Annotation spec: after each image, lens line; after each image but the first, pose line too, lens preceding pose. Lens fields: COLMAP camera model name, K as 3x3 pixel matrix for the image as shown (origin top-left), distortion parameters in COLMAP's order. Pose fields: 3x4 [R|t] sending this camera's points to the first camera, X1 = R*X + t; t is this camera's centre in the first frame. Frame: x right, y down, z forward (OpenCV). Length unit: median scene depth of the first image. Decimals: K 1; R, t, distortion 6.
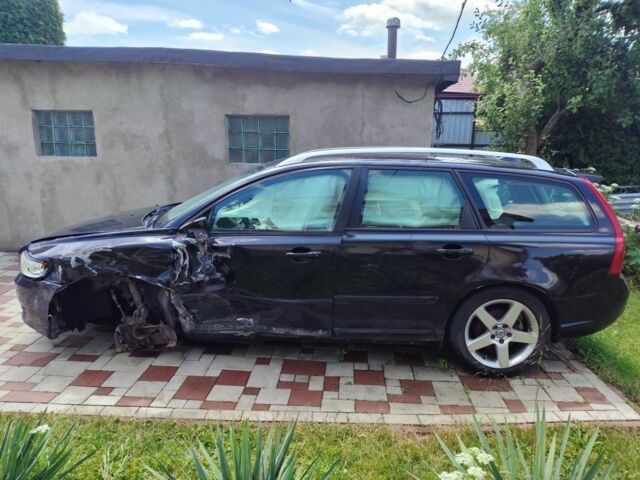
lens RADIAL K [[480.2, 0, 320.0], [0, 480.2, 240.0], [0, 0, 1]] dist [0.105069, -0.141194]
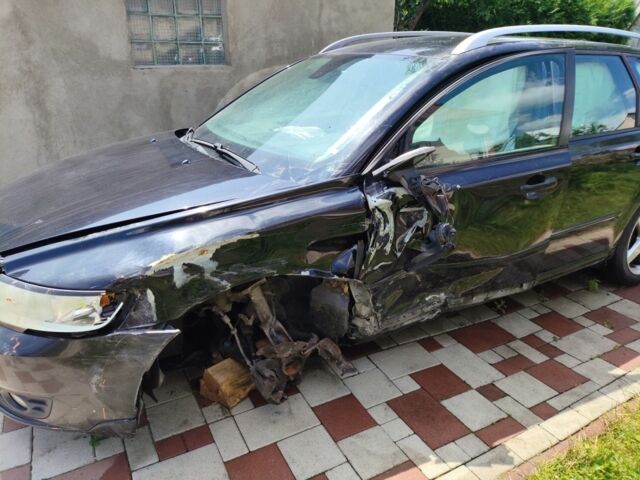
lens RADIAL K [[480.2, 0, 320.0], [0, 480.2, 240.0], [0, 0, 1]] dist [0.105069, -0.141194]
pose [[0.847126, -0.207388, 0.489253, -0.609304], [0.120031, 0.971582, 0.204011, -0.068297], [-0.517659, -0.114098, 0.847945, 0.527115]]
